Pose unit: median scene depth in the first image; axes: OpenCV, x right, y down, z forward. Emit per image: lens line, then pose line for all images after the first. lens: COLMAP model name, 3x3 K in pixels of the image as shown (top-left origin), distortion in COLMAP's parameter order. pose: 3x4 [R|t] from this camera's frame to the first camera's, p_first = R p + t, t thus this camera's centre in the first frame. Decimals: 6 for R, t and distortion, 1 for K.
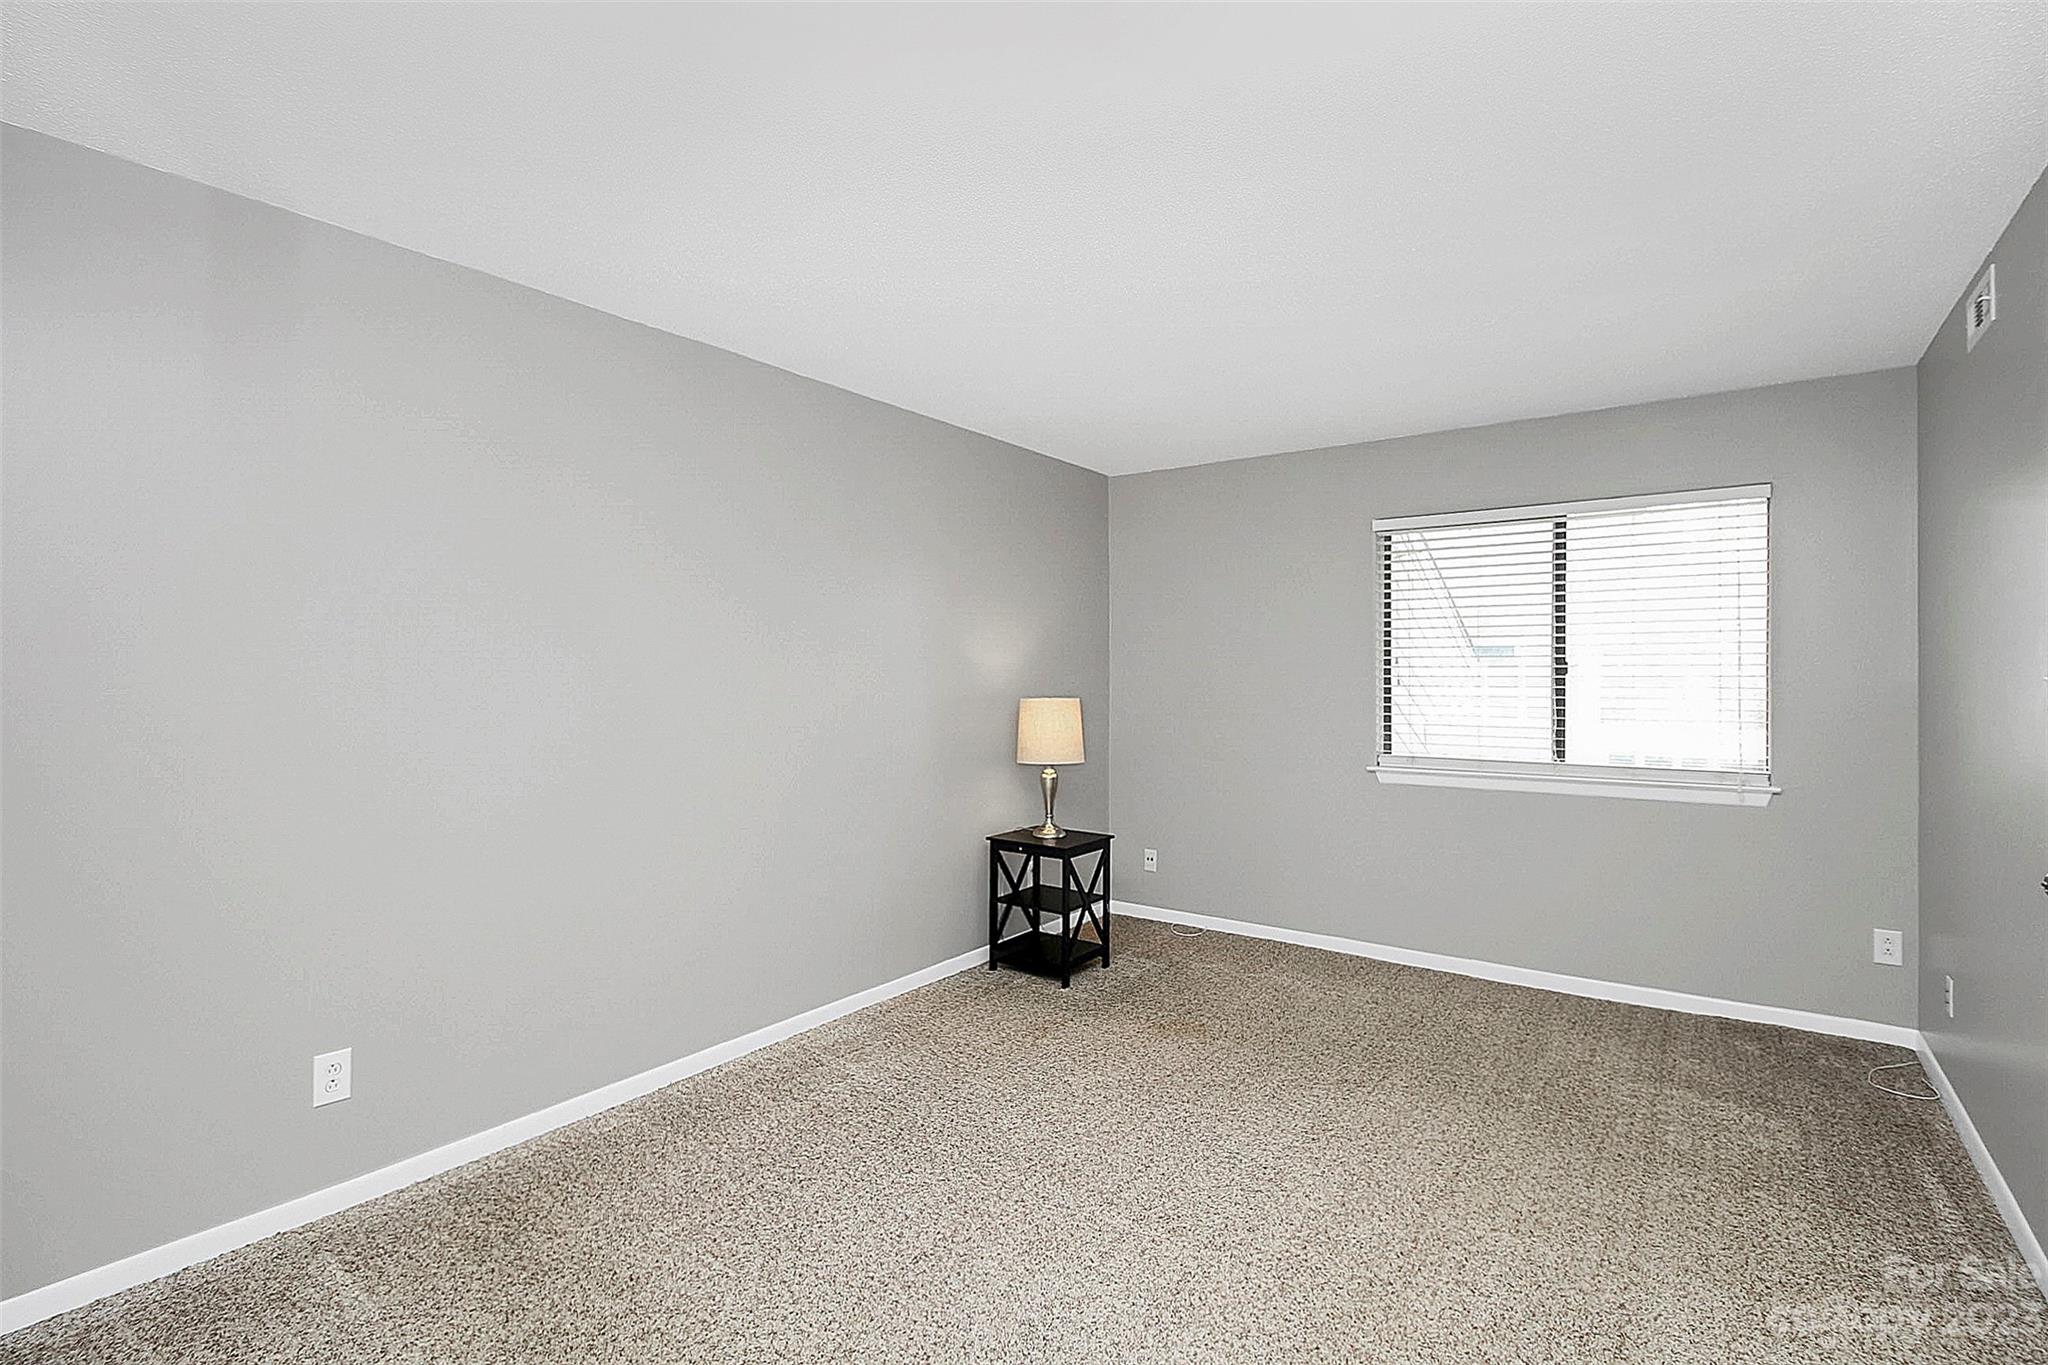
lens RADIAL K [[961.1, 0, 1019.1], [0, 961.1, 665.1], [0, 0, 1]] dist [0.000545, -0.013977]
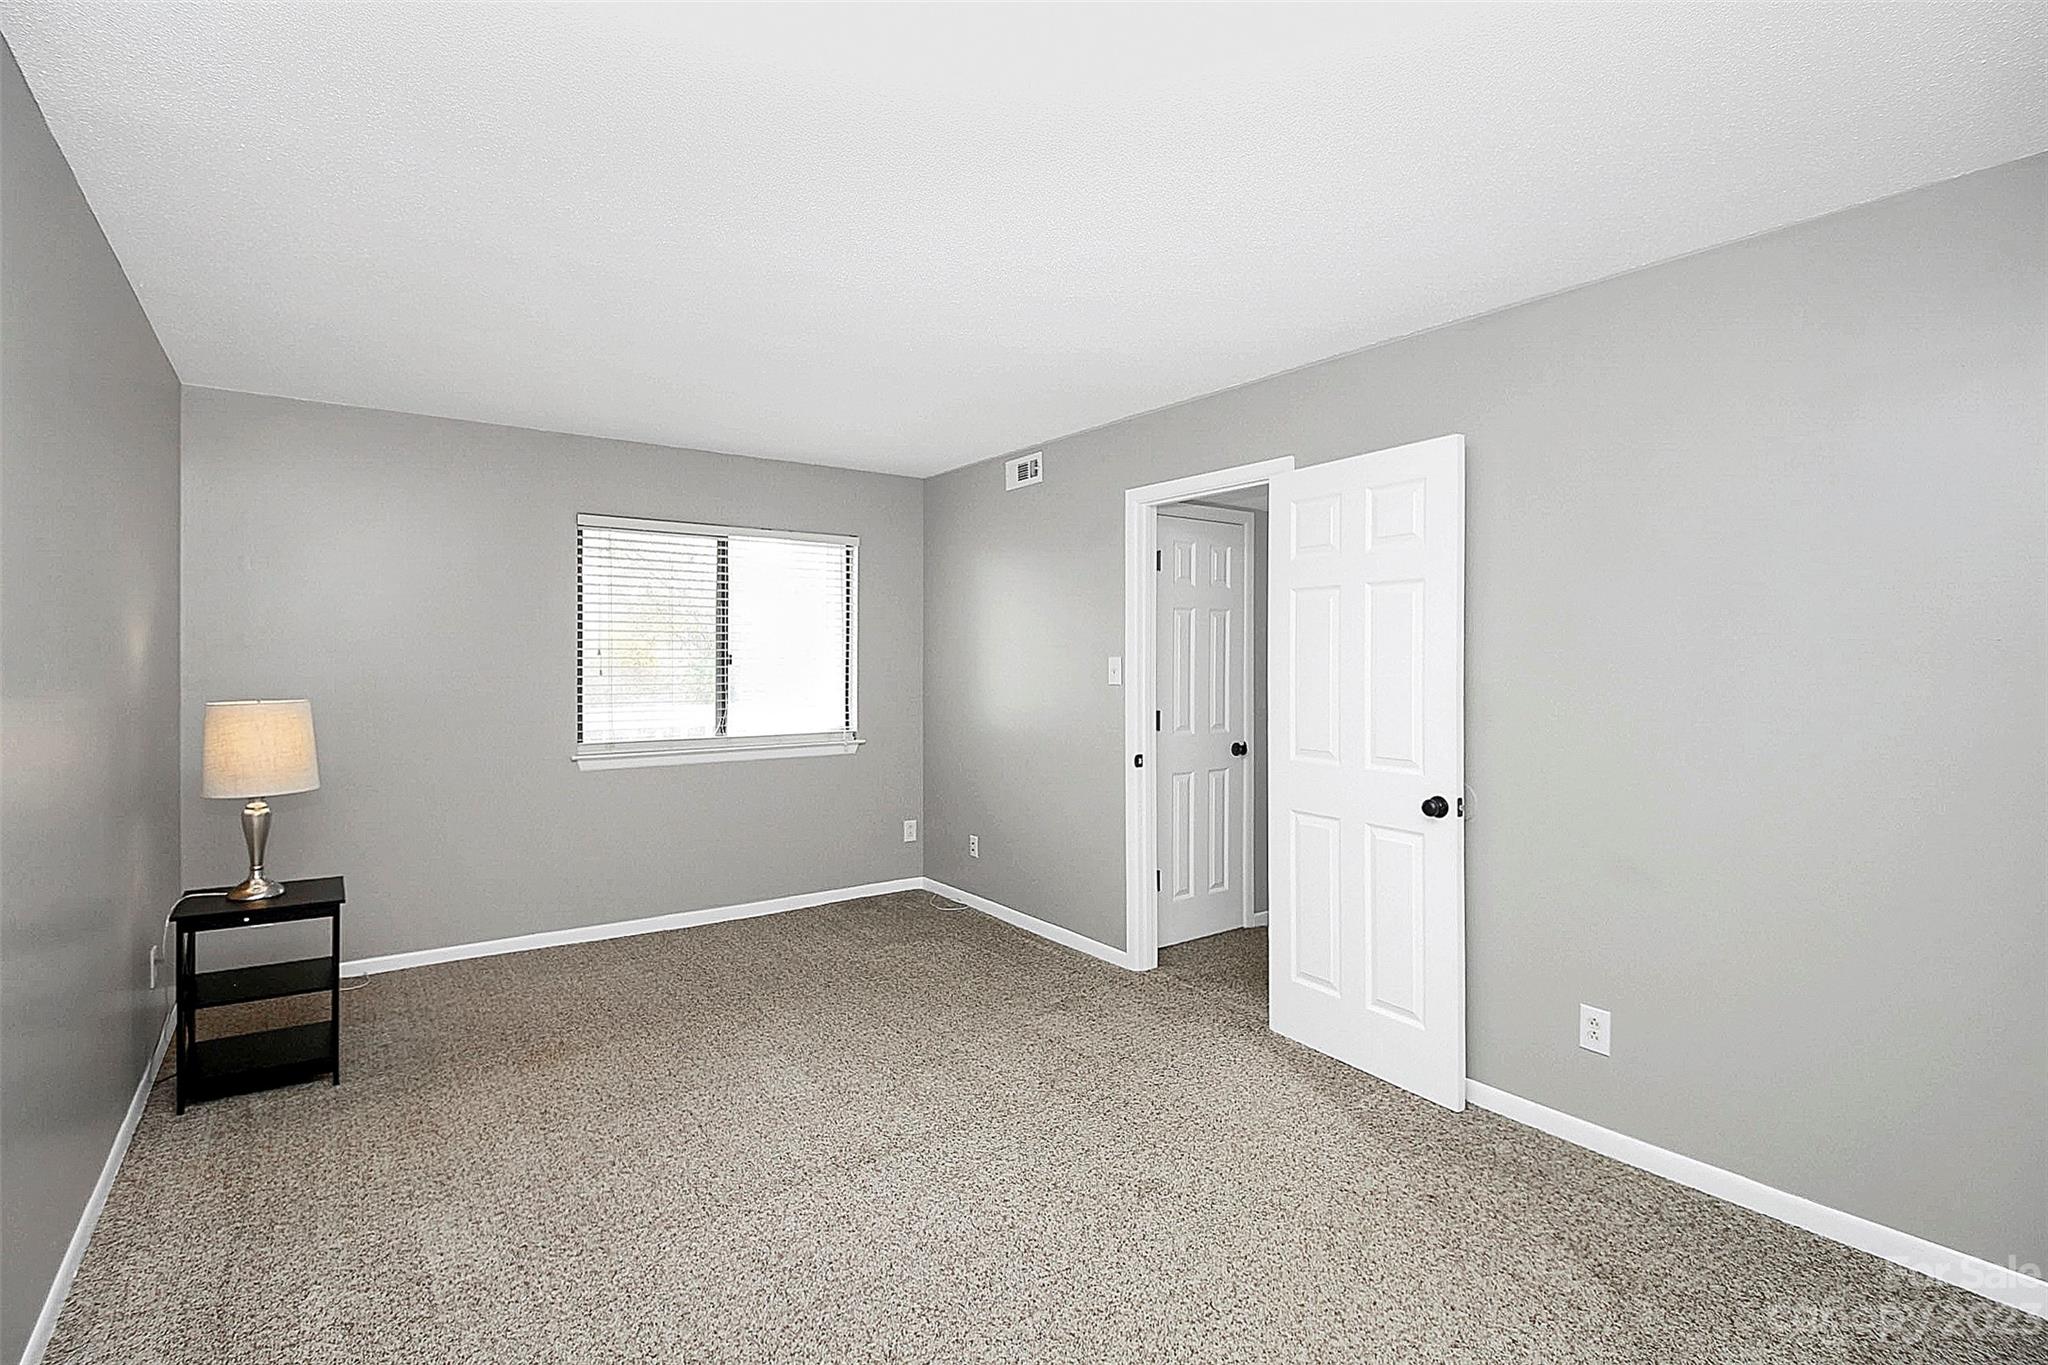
lens RADIAL K [[961.1, 0, 1019.1], [0, 961.1, 665.1], [0, 0, 1]] dist [0.000545, -0.013977]
pose [[0.304459, -0.007462, 0.952496, -0.478592], [-0.012677, 0.999849, 0.011885, -0.009221], [-0.952441, -0.015693, 0.304318, 0.253054]]
